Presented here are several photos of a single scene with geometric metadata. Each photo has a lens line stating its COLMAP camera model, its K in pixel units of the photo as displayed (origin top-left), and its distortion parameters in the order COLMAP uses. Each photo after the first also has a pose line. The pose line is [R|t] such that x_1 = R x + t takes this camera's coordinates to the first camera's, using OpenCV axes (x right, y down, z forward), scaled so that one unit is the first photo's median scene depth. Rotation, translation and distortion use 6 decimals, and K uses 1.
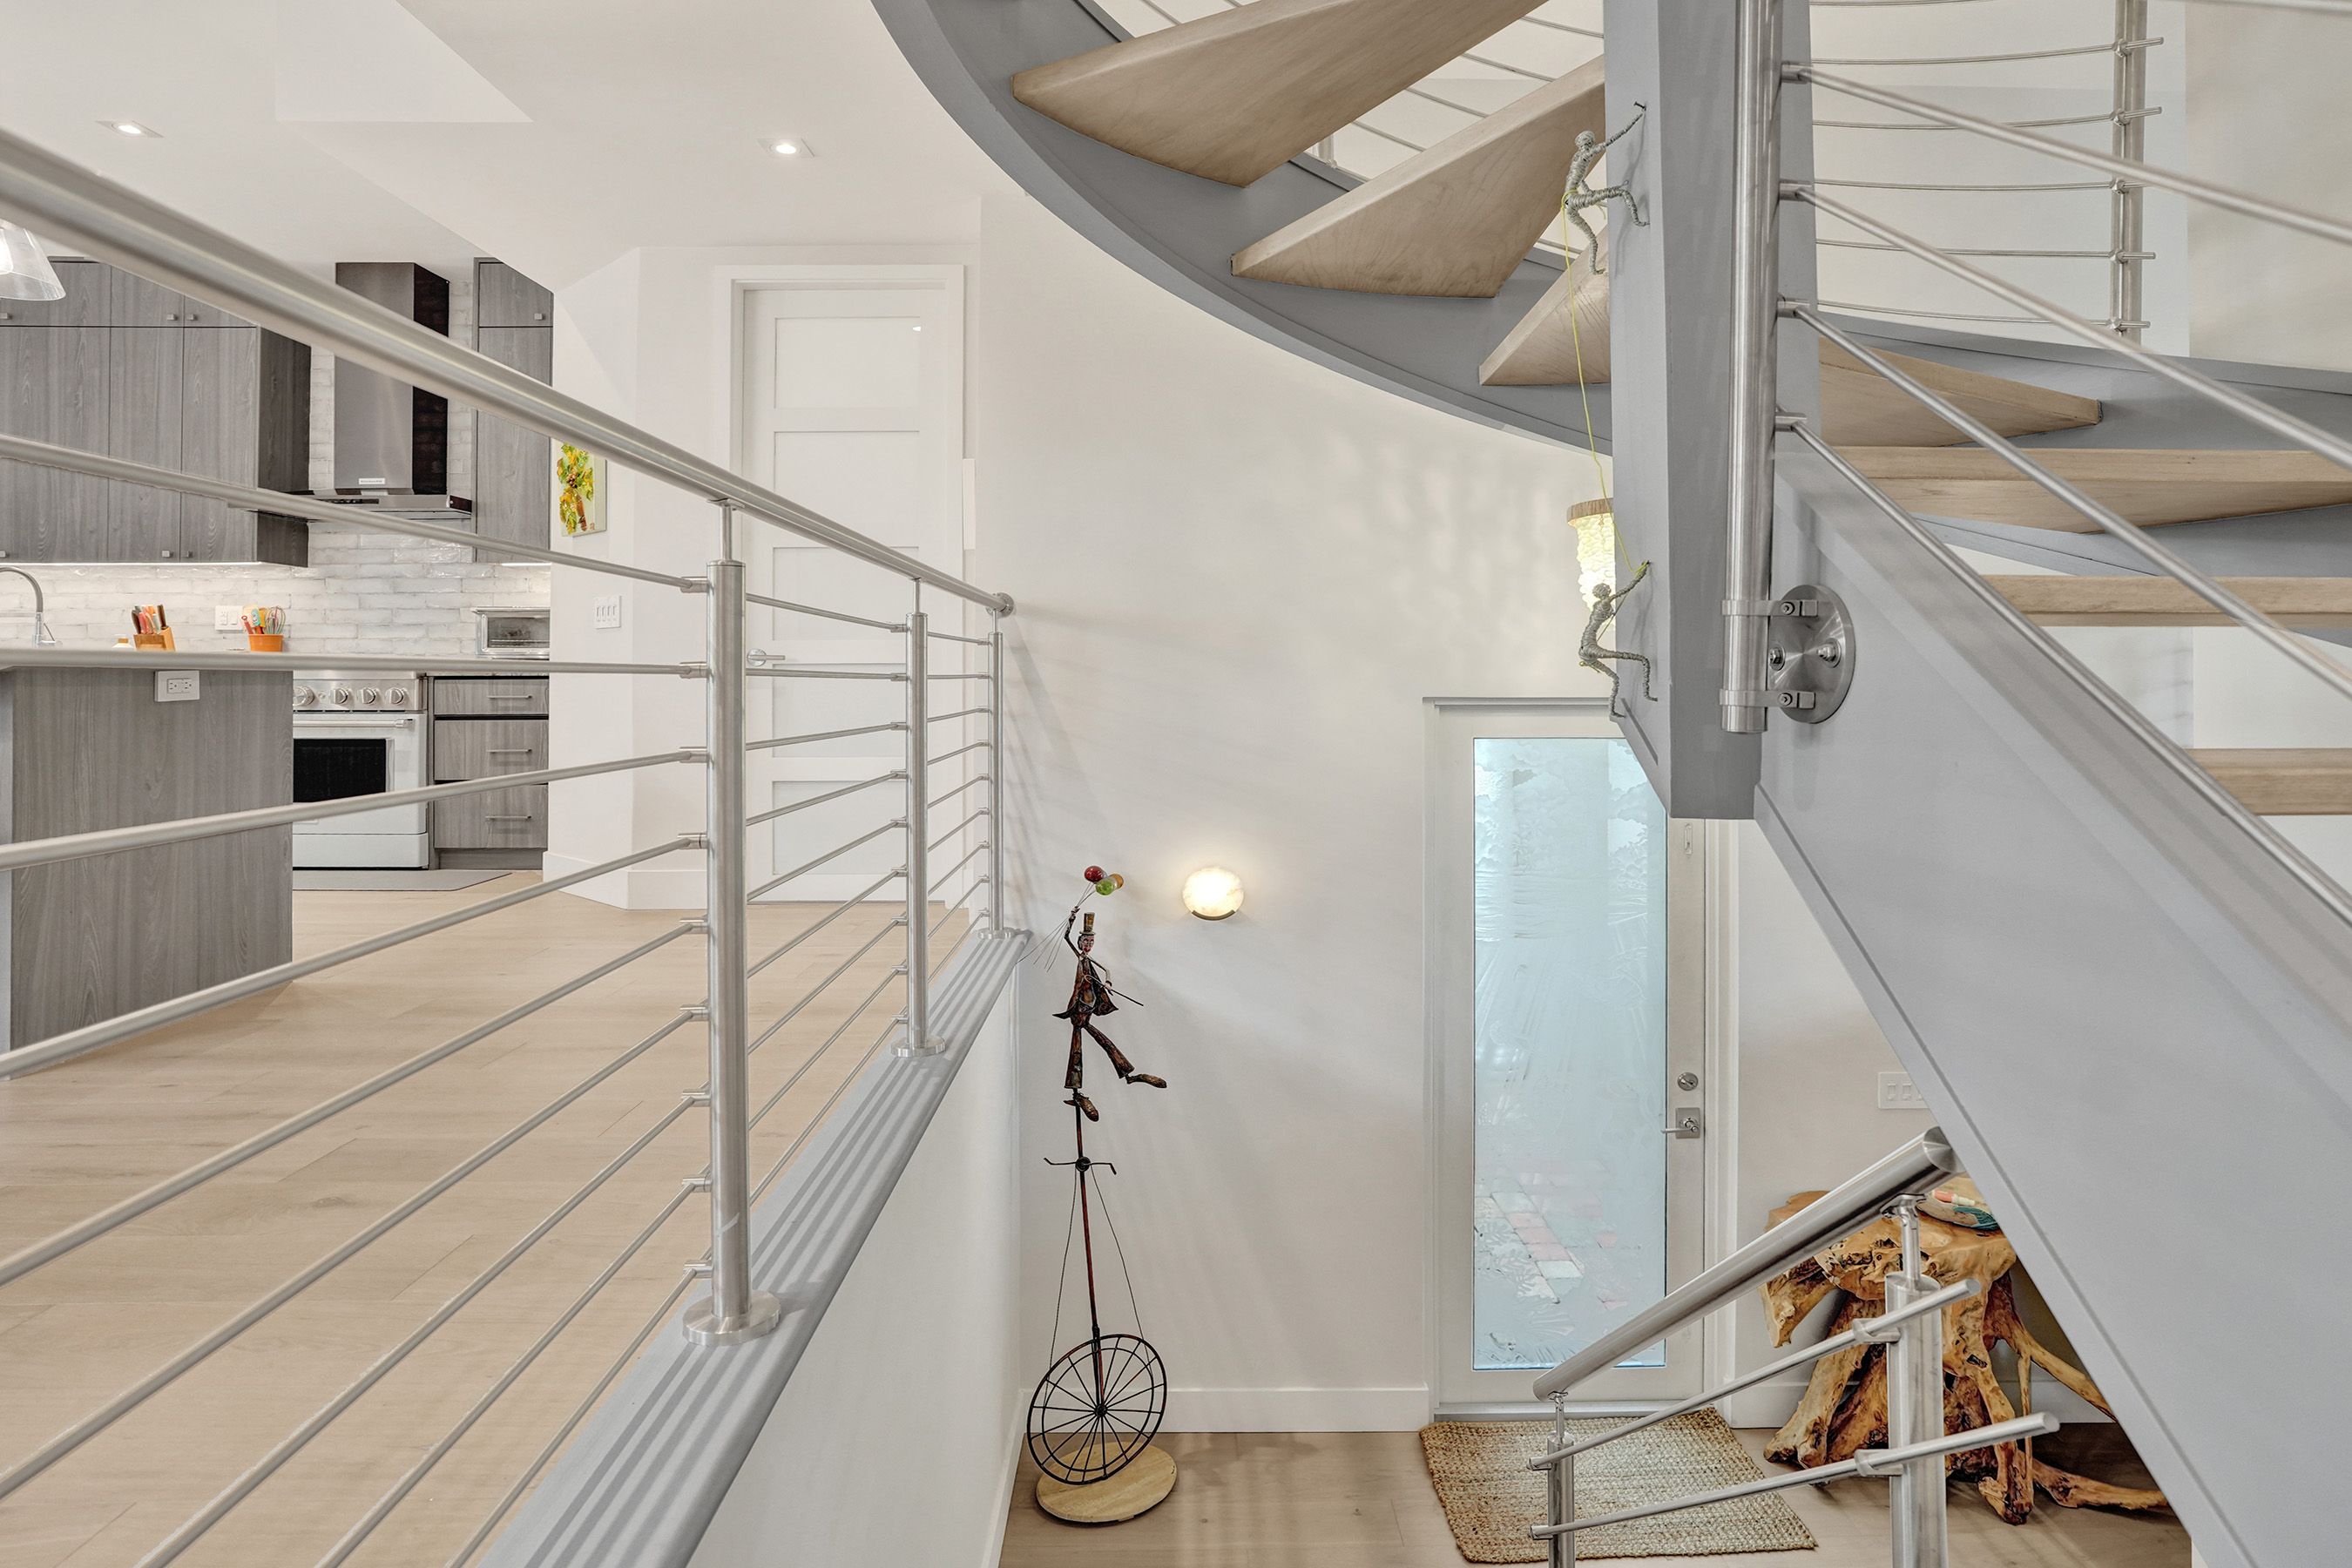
lens RADIAL K [[1251.9, 0, 1166.8], [0, 1251.9, 648.5], [0, 0, 1]] dist [-0.057052, 0.030444]
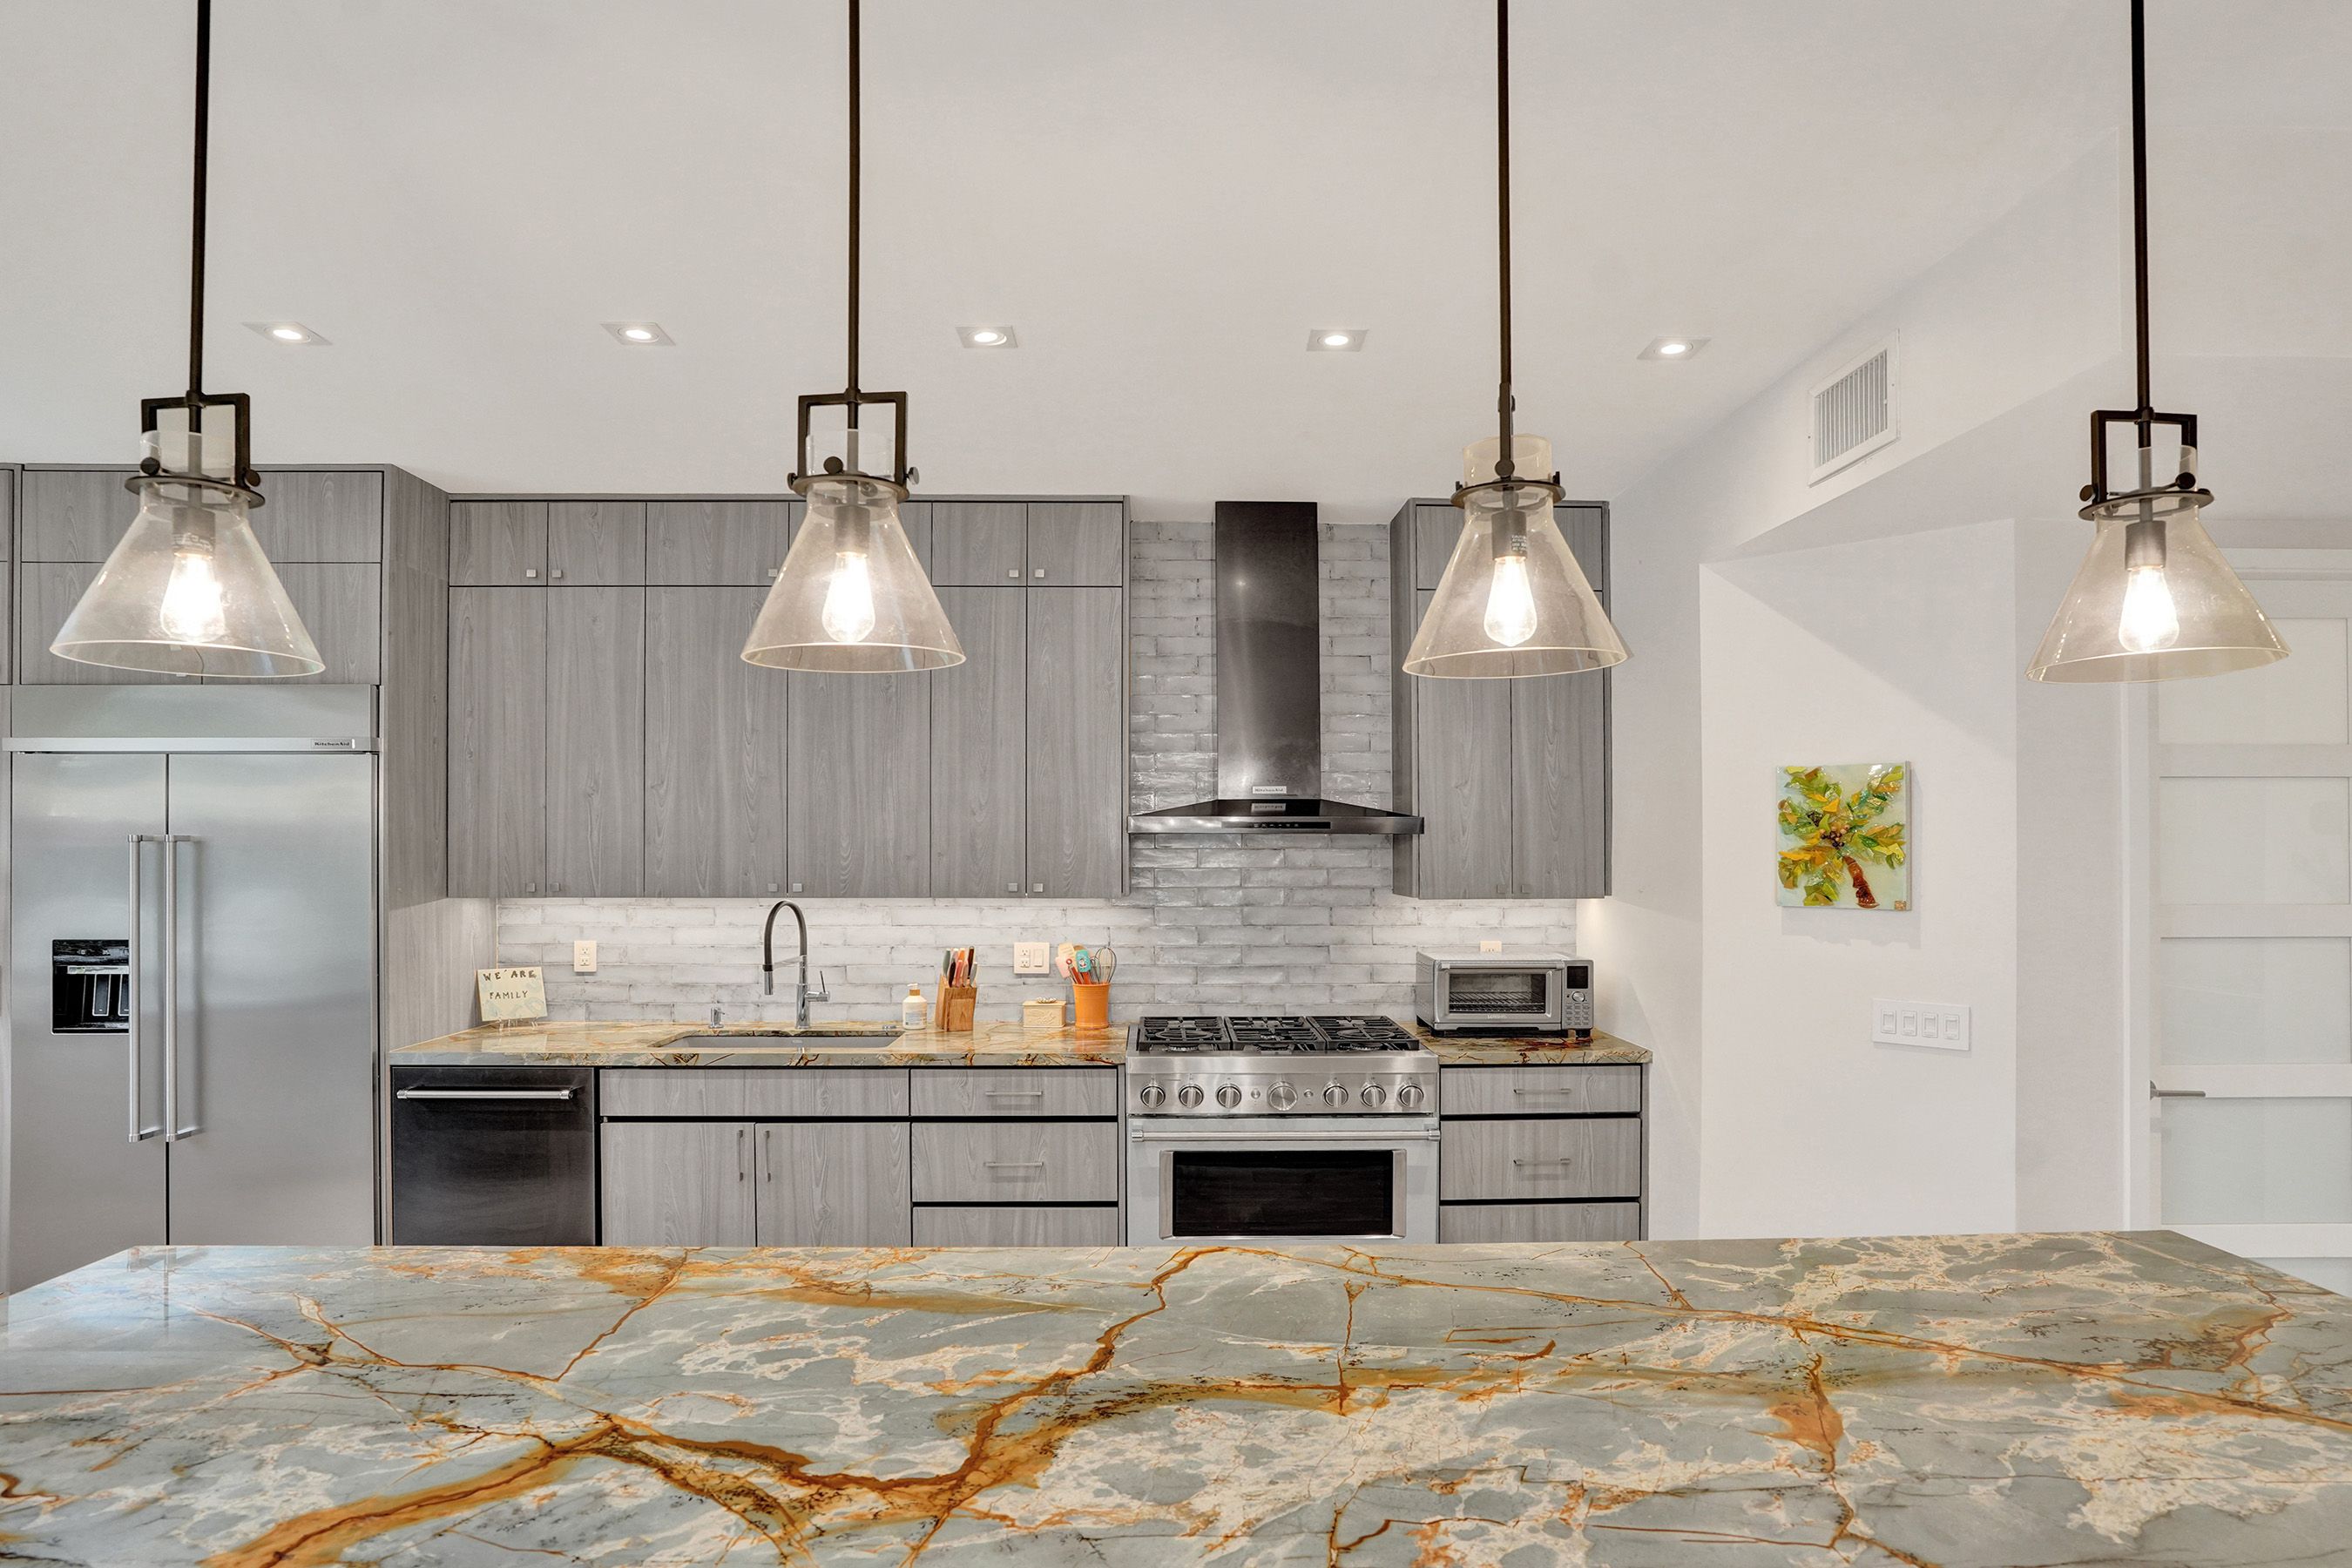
lens RADIAL K [[1251.9, 0, 1186.5], [0, 1251.9, 844.0], [0, 0, 1]] dist [-0.057052, 0.030444]
pose [[0.999942, 0.001976, -0.010567, -0.697663], [-0.001824, 0.999896, 0.014330, -0.114742], [0.010594, -0.014310, 0.999841, 0.223913]]
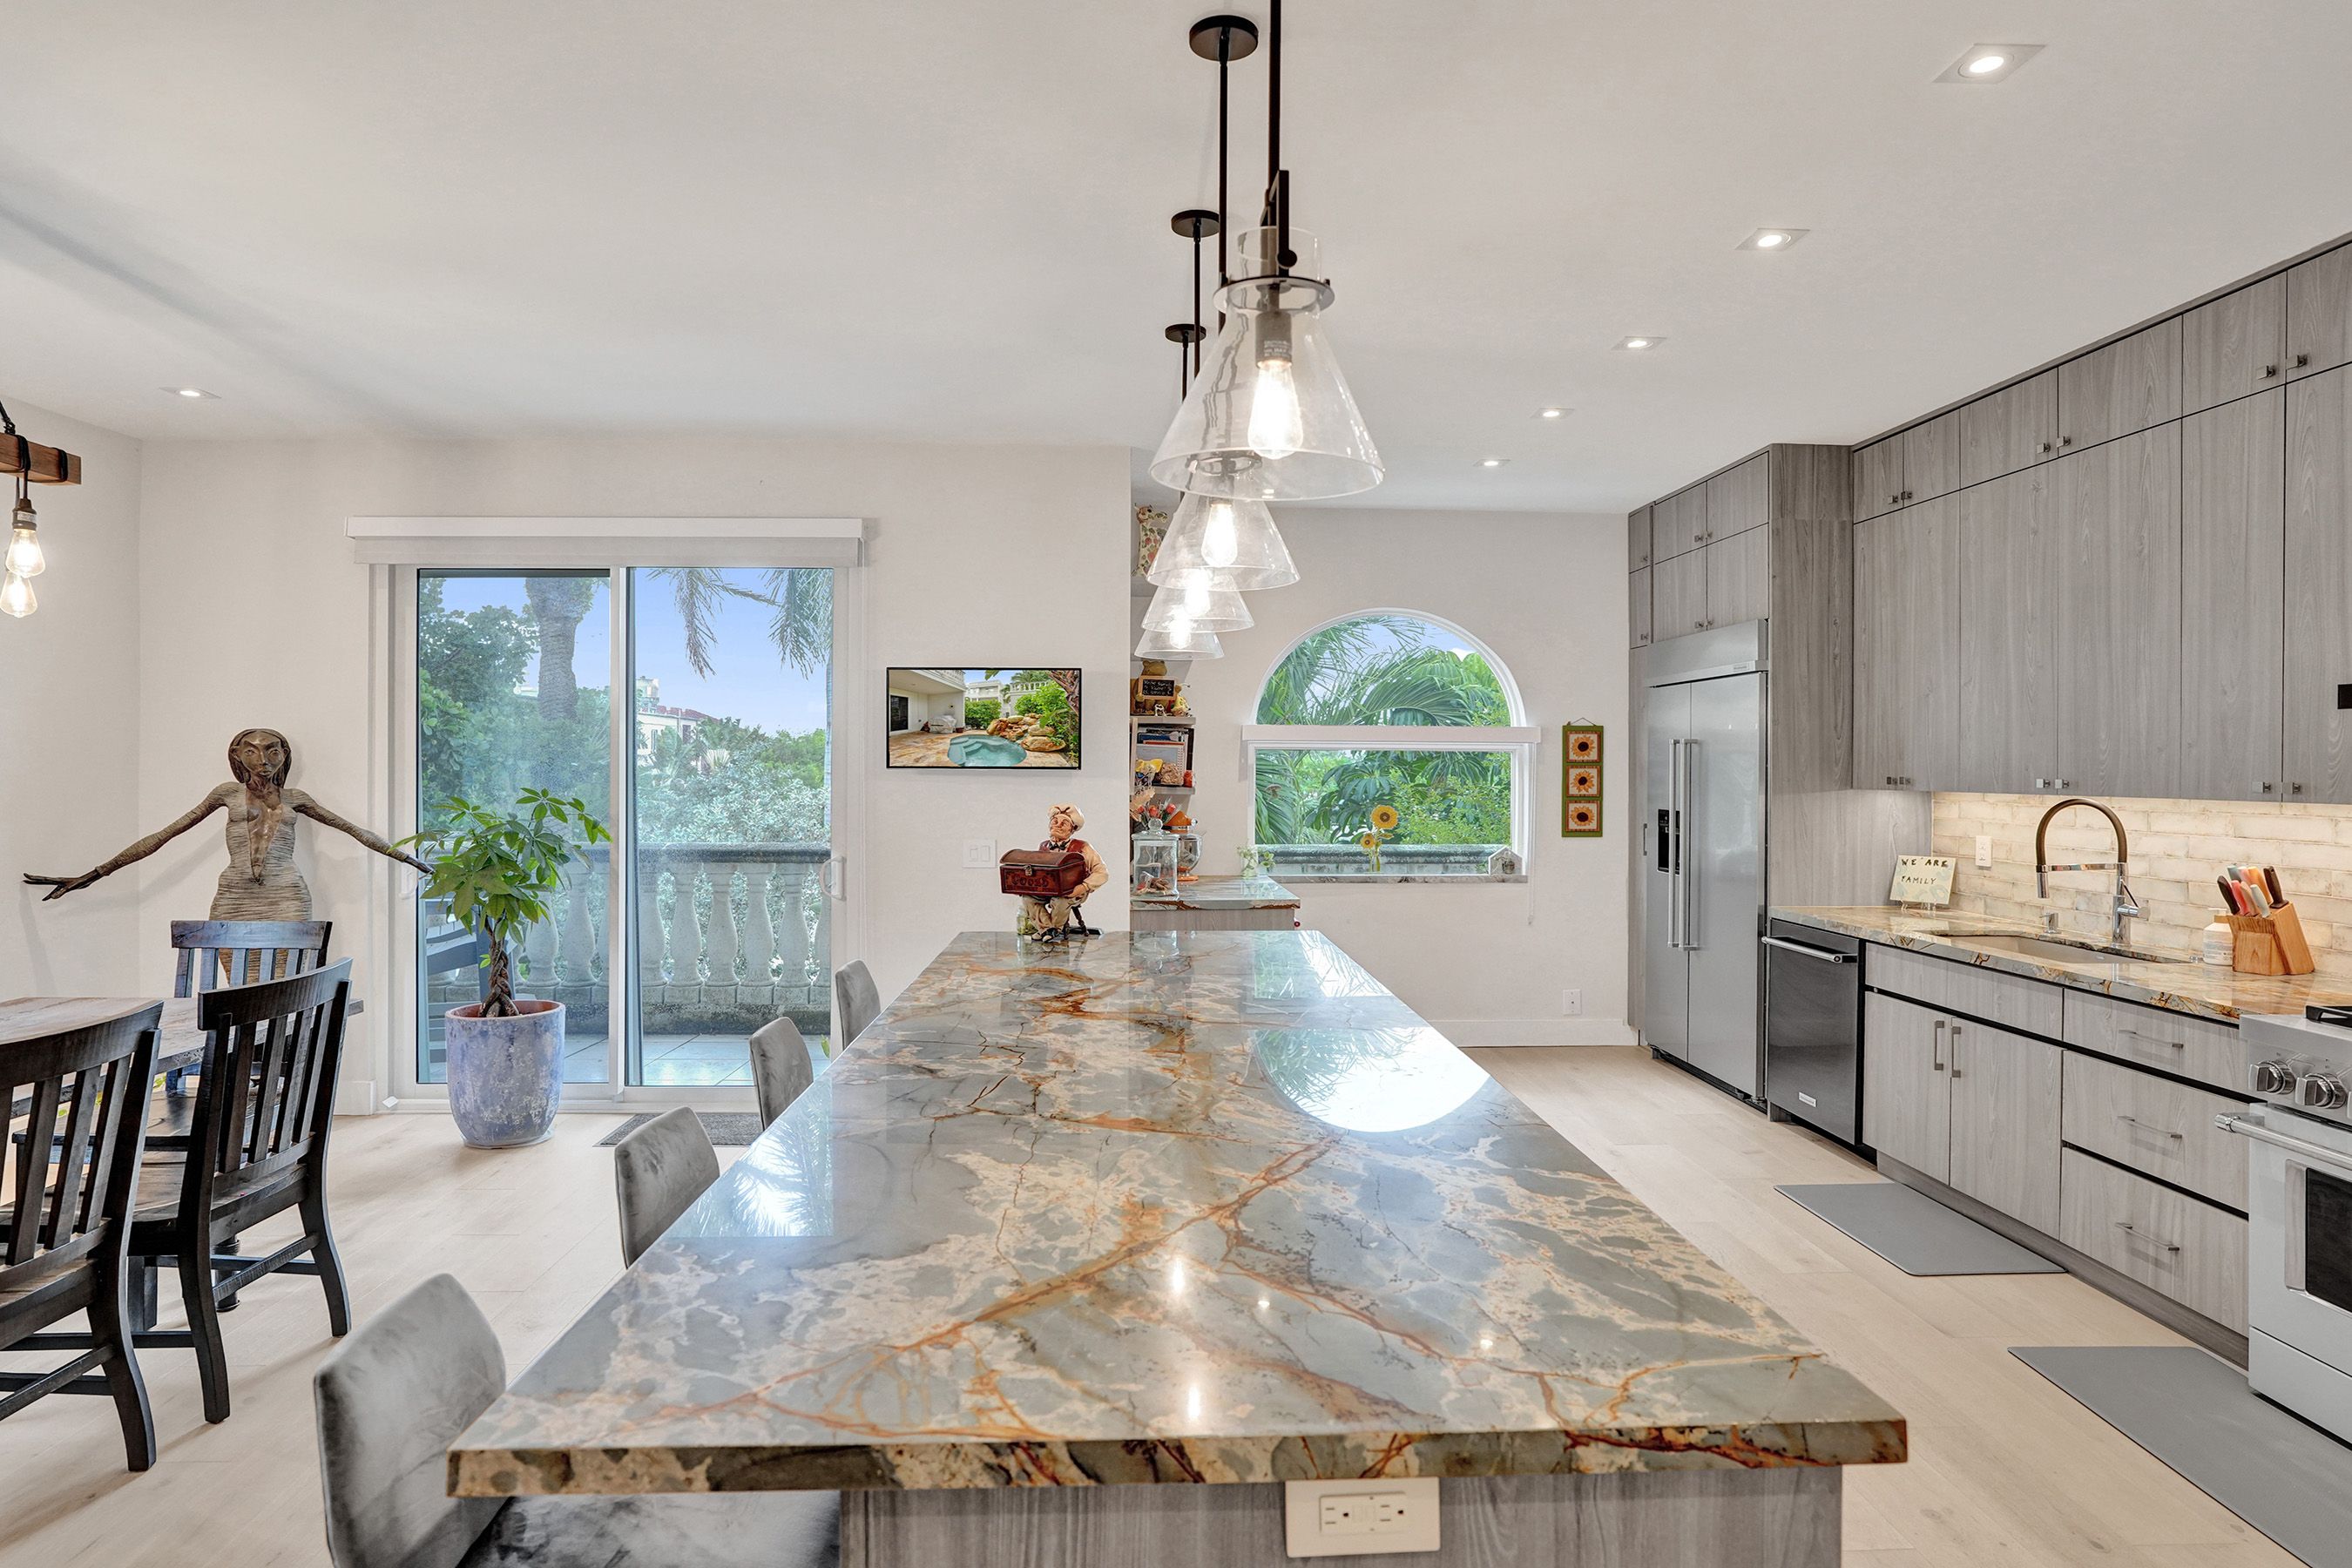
lens RADIAL K [[1324.3, 0, 1194.3], [0, 1324.3, 762.5], [0, 0, 1]] dist [-0.028271, 0.004417]
pose [[0.028802, -0.000567, -0.999585, -0.217519], [0.012669, 0.999920, -0.000202, -0.094753], [0.999505, -0.012658, 0.028807, 0.476679]]
